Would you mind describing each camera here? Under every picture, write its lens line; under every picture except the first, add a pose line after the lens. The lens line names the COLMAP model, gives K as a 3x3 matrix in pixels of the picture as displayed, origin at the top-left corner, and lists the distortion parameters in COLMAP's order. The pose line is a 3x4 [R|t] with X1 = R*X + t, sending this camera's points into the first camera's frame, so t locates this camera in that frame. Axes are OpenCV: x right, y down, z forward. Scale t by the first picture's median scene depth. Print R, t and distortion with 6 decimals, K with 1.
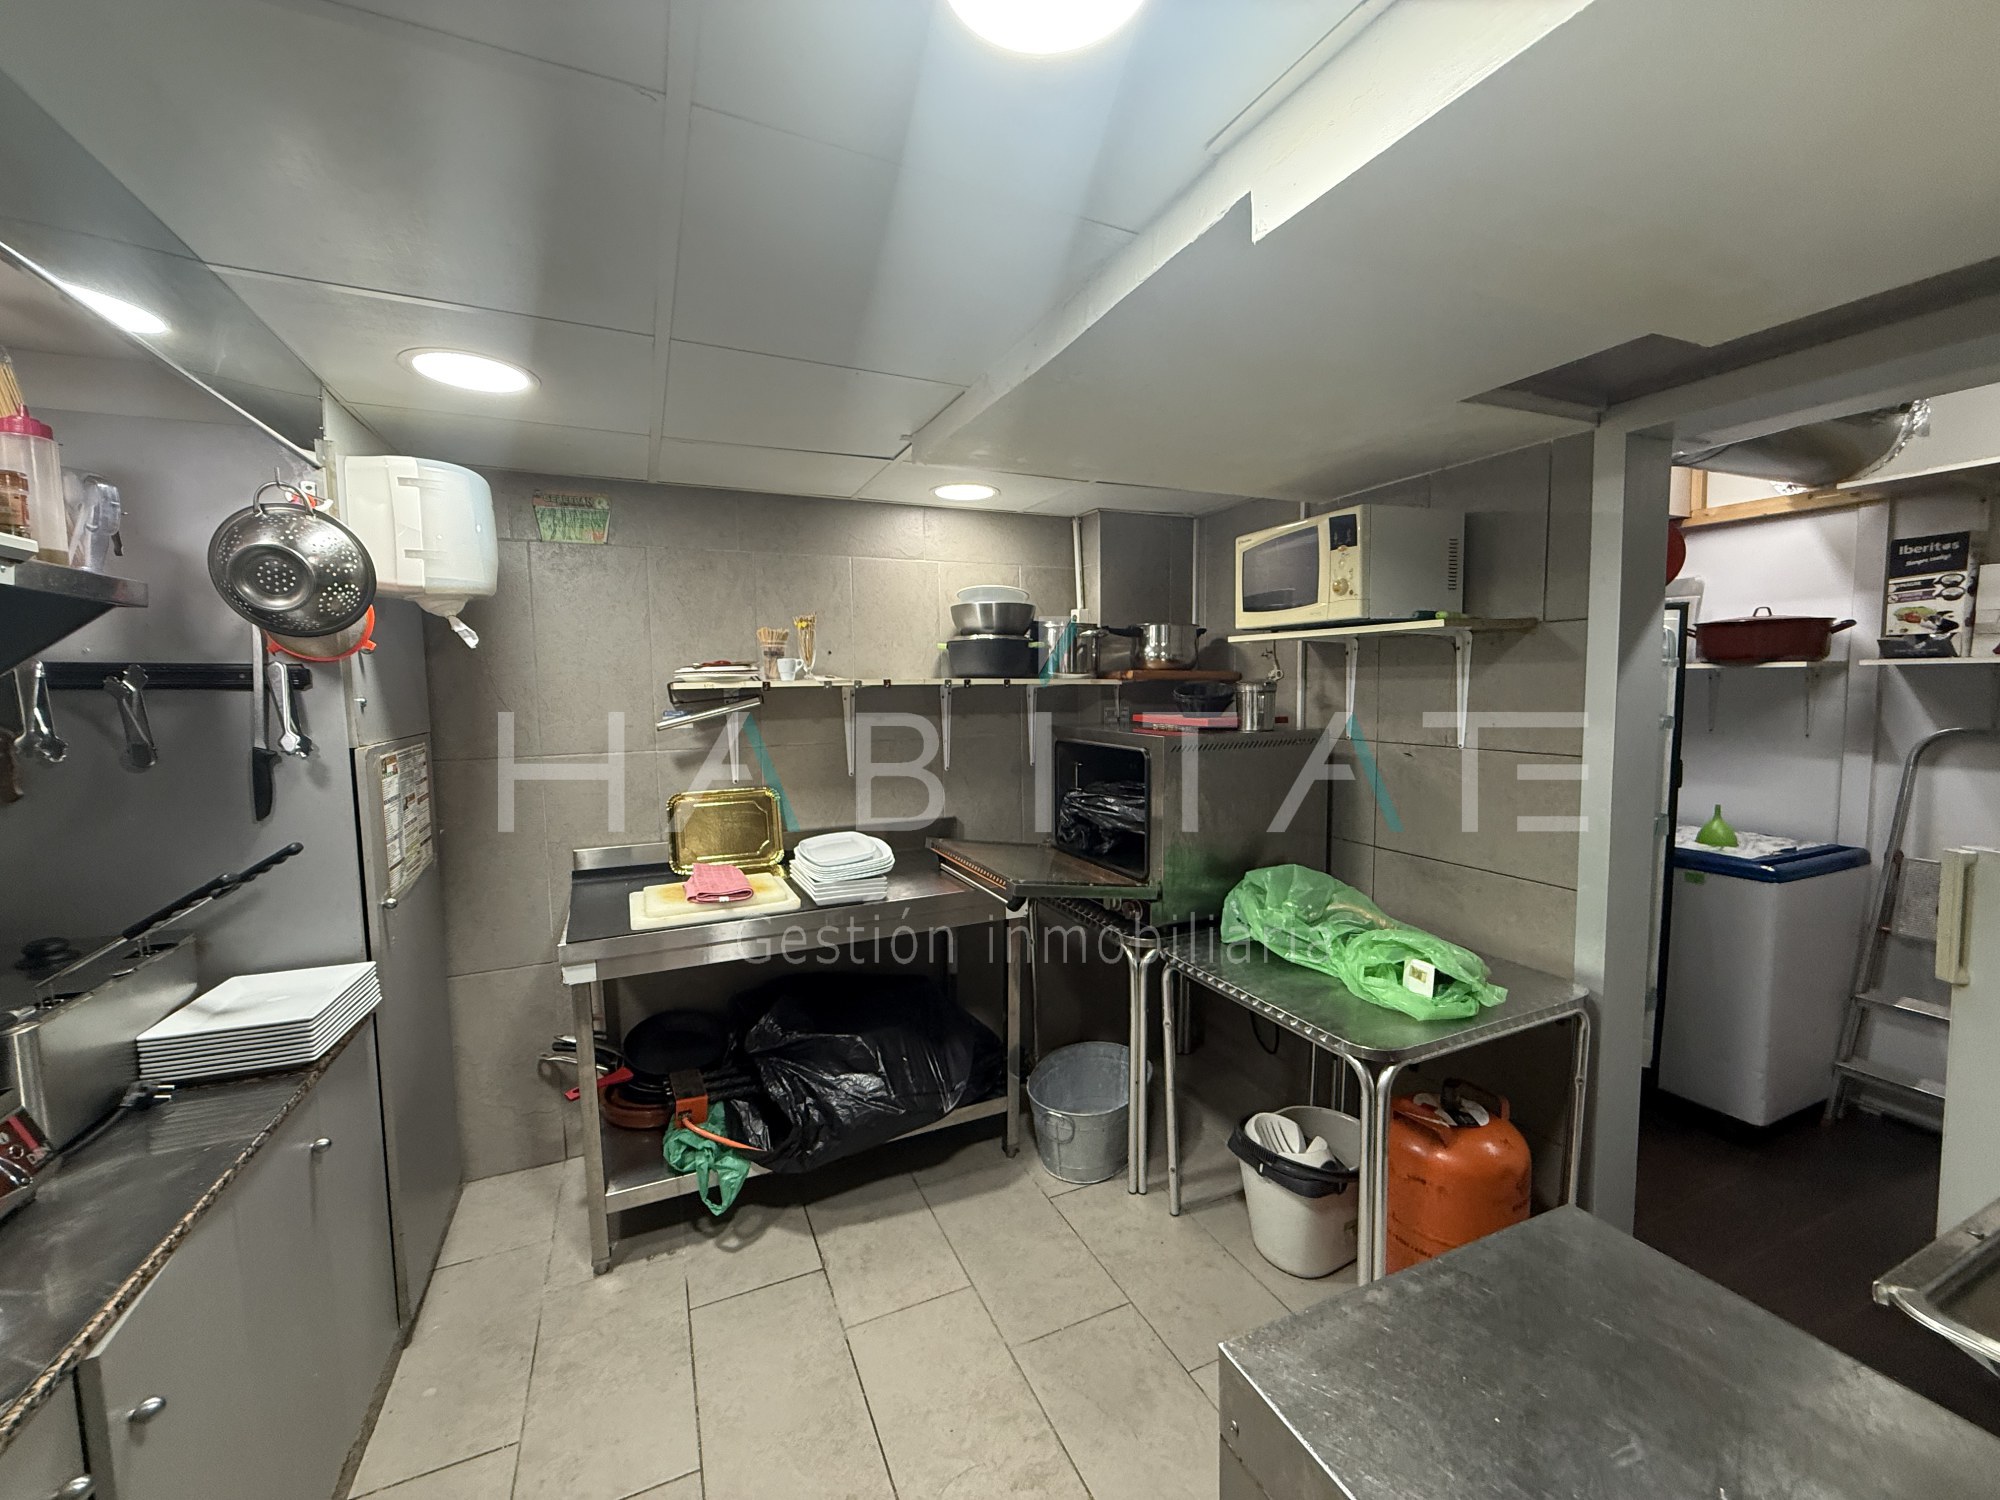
lens RADIAL K [[795.9, 0, 996.6], [0, 795.9, 748.9], [0, 0, 1]] dist [-0.000751, 0.000015]
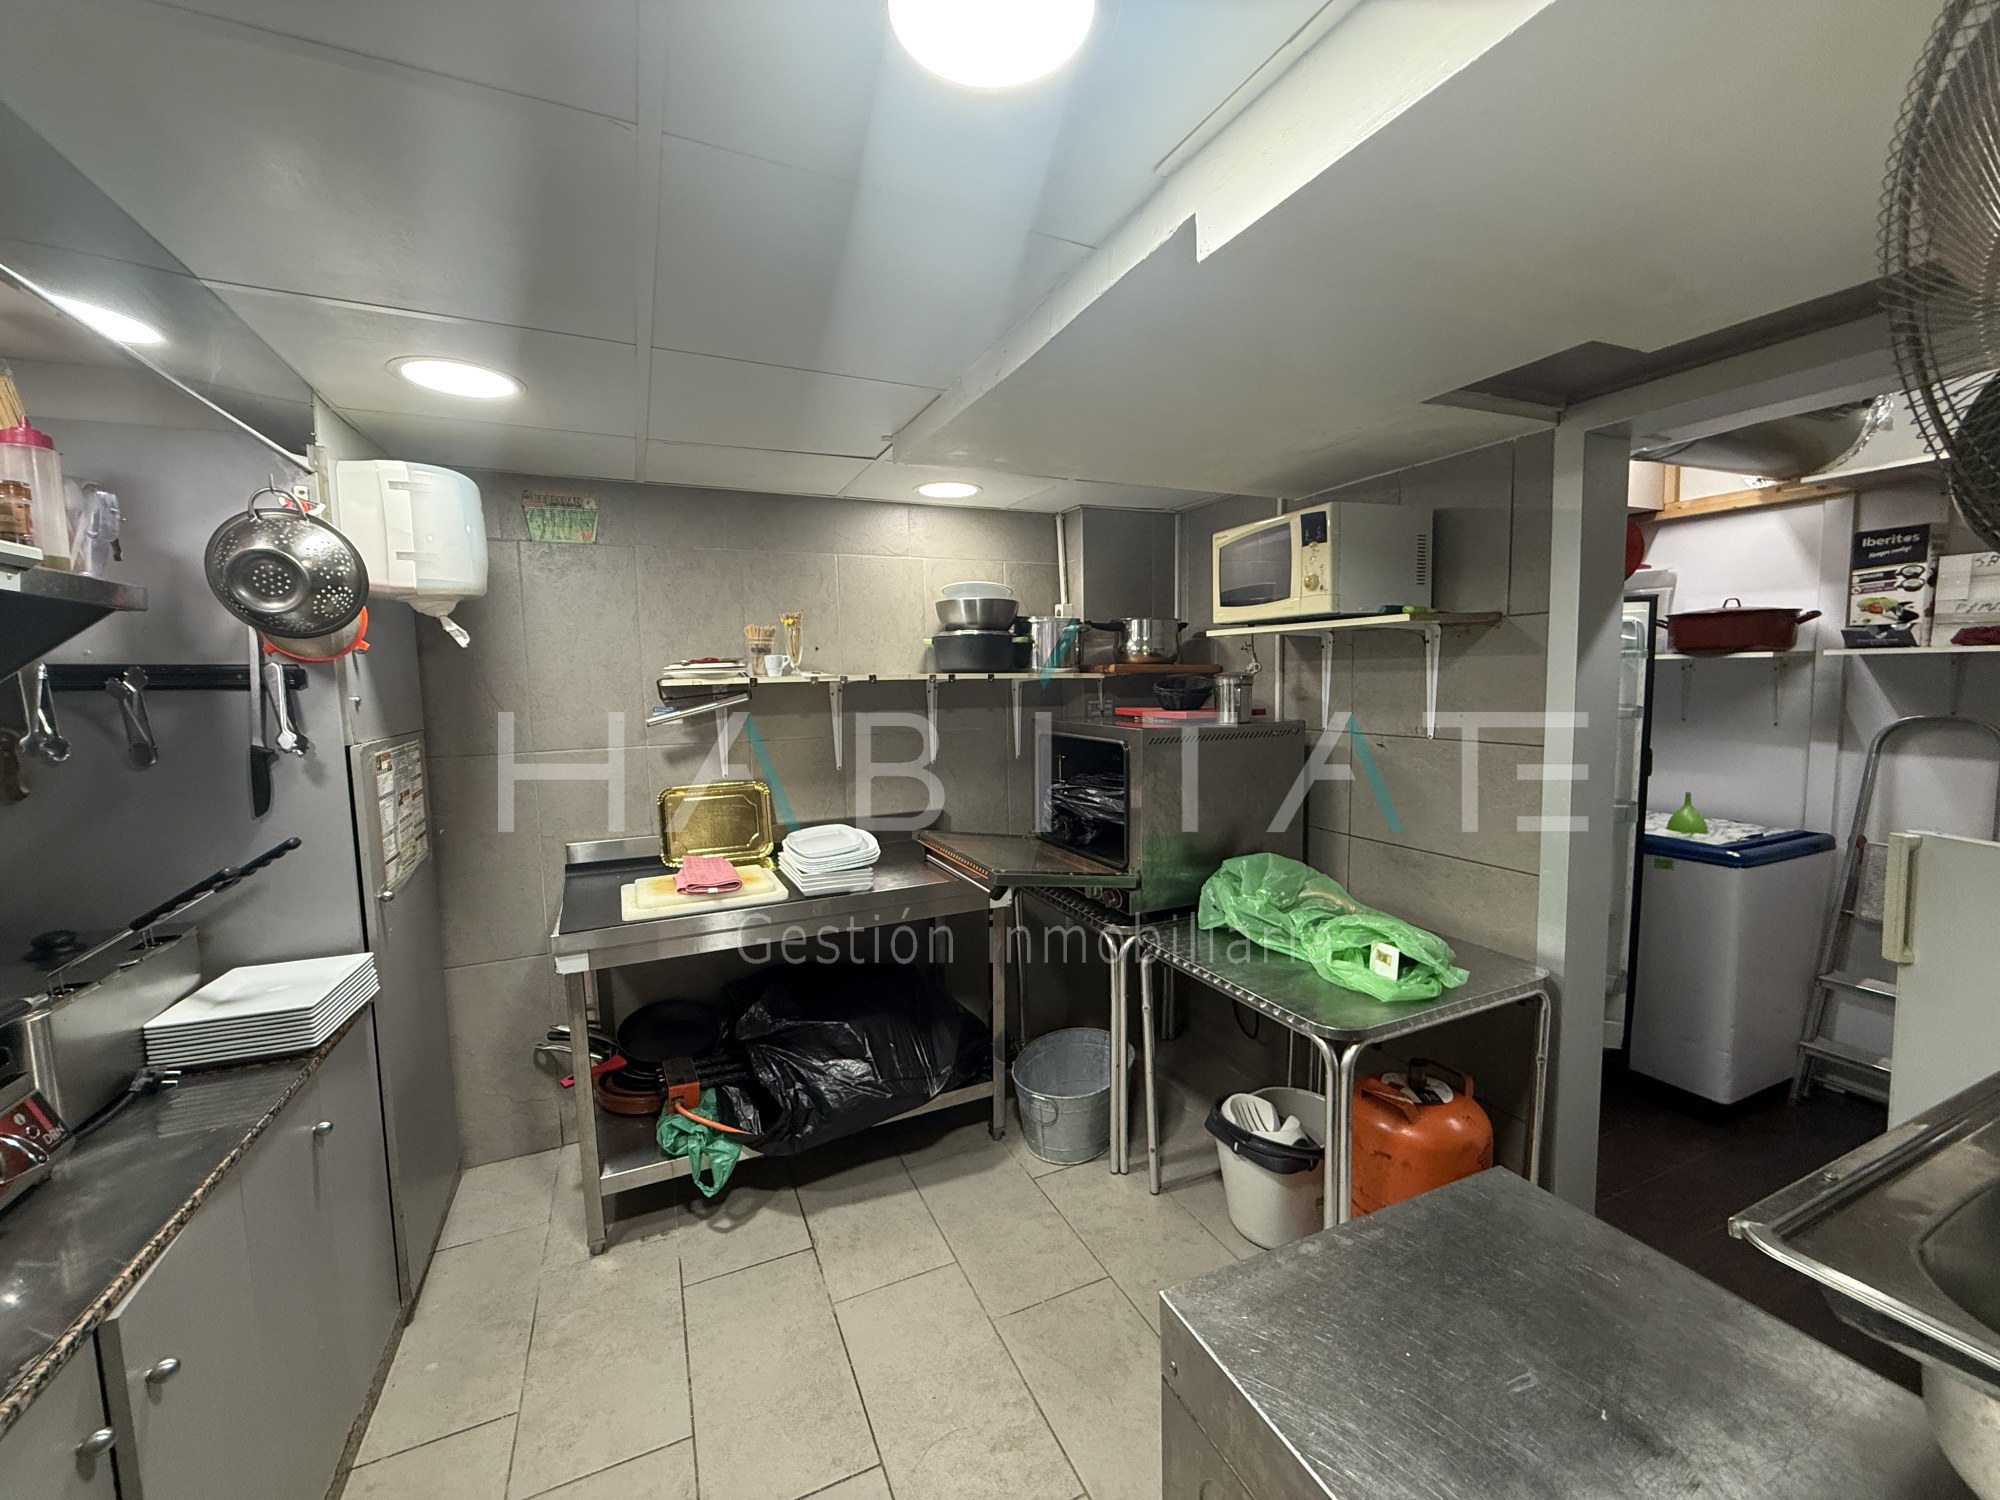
lens RADIAL K [[795.9, 0, 997.0], [0, 795.9, 749.1], [0, 0, 1]] dist [-0.000751, 0.000015]
pose [[0.999970, -0.006400, 0.004387, 0.016677], [0.006359, 0.999938, 0.009153, -0.000432], [-0.004445, -0.009125, 0.999948, -0.021416]]
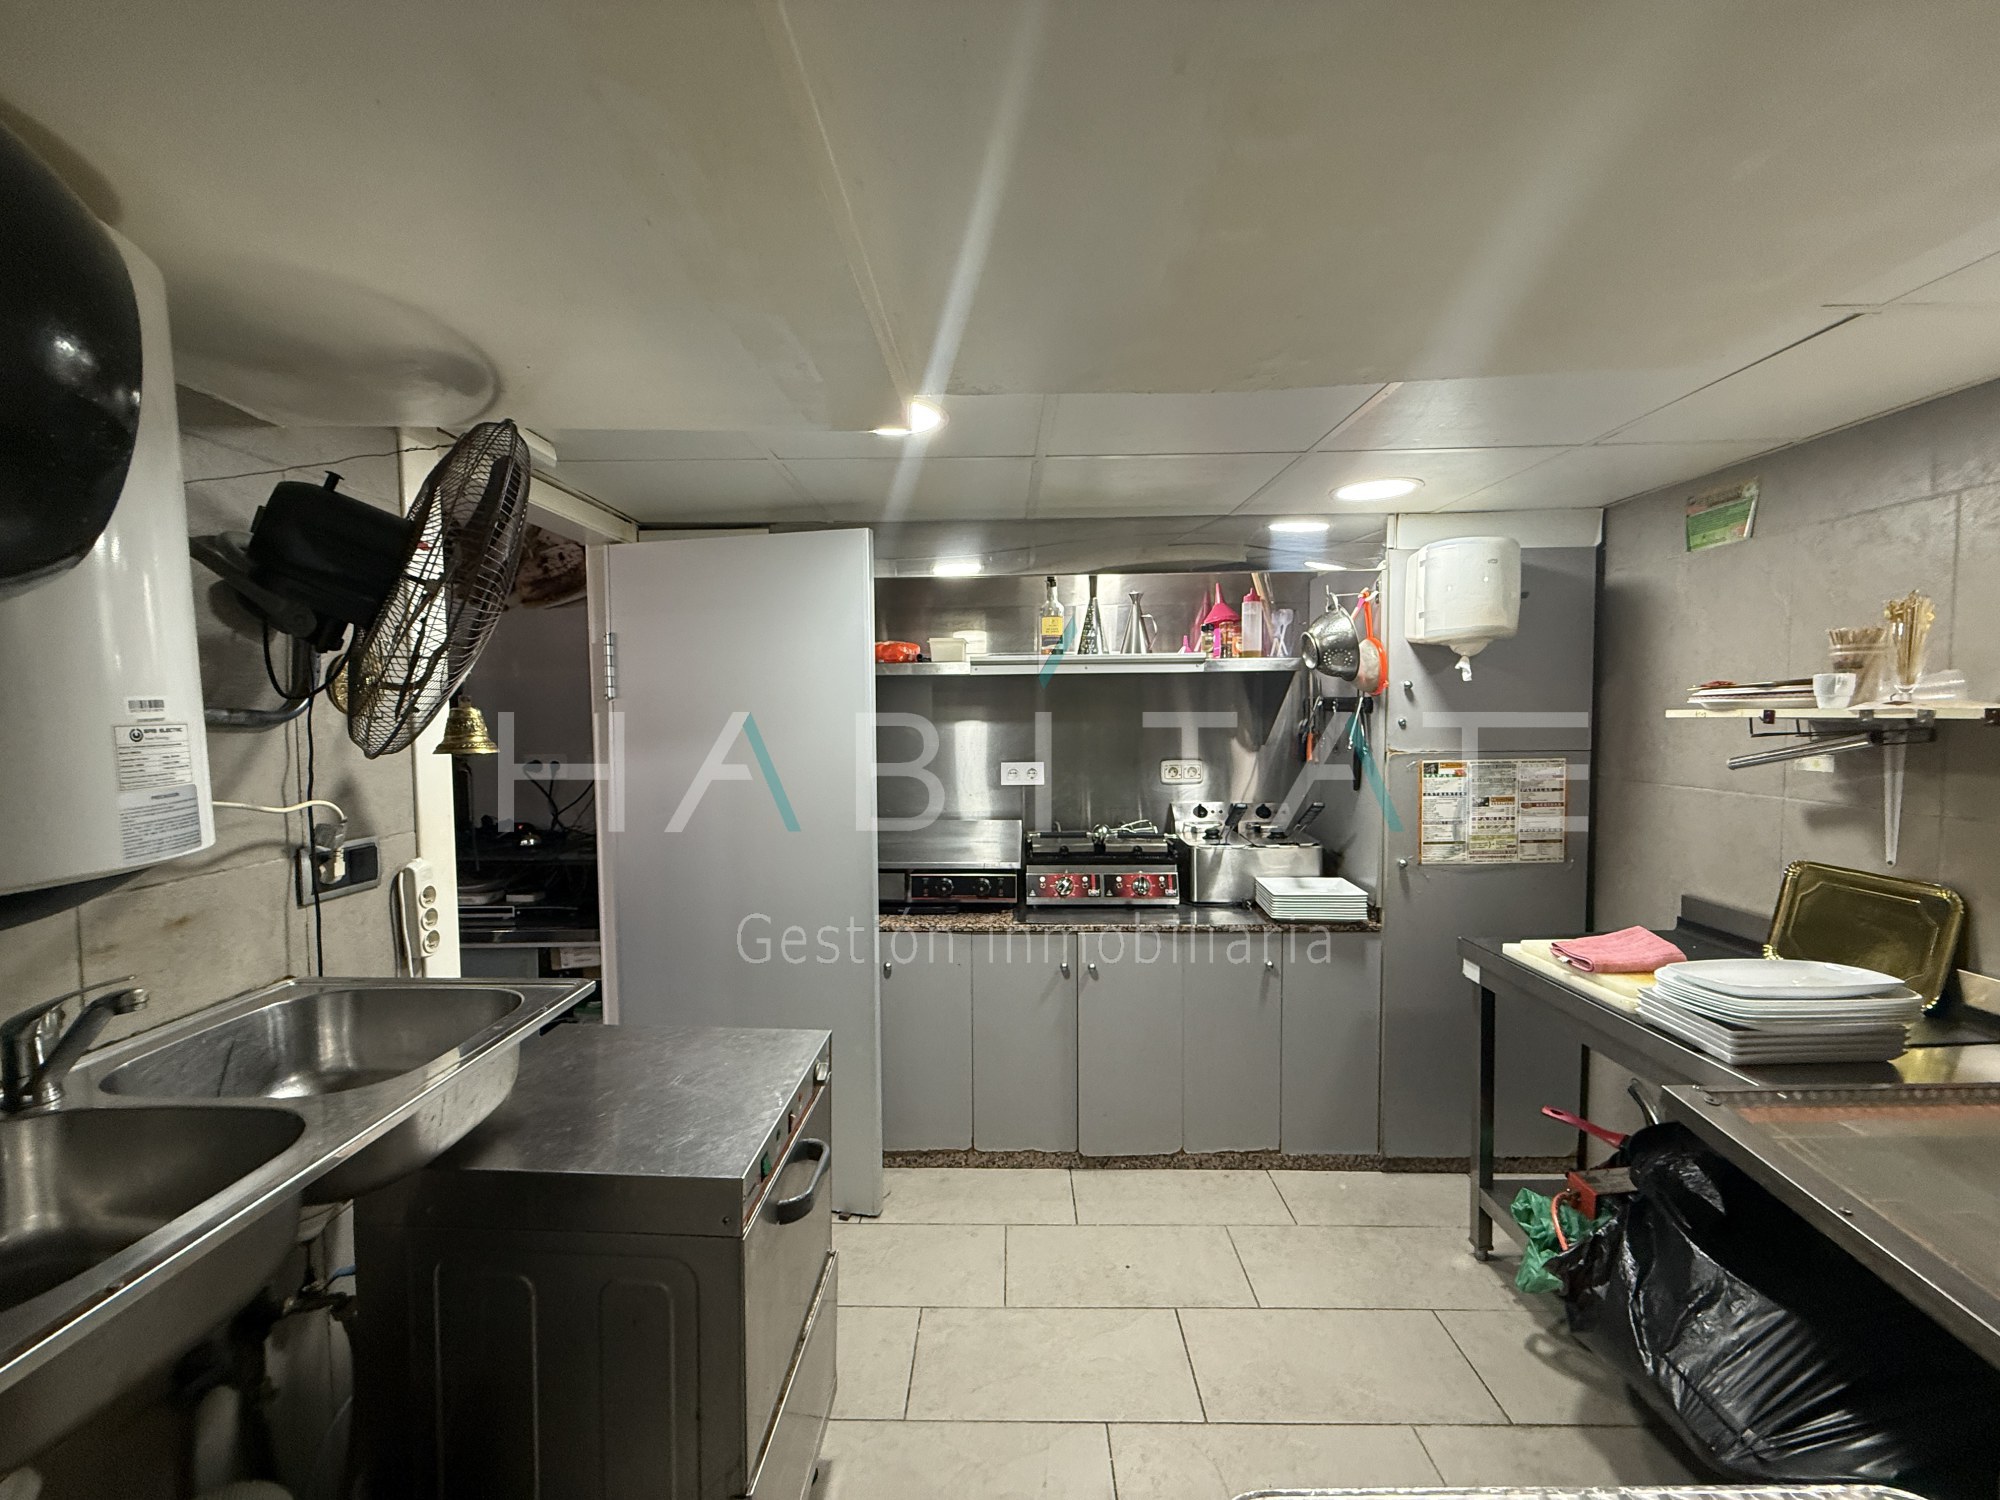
lens RADIAL K [[795.9, 0, 996.3], [0, 795.9, 754.8], [0, 0, 1]] dist [-0.000751, 0.000015]
pose [[-0.424317, 0.063323, -0.903297, 0.567126], [-0.058704, 0.993530, 0.097225, -0.067292], [0.903609, 0.094281, -0.417854, 0.635221]]
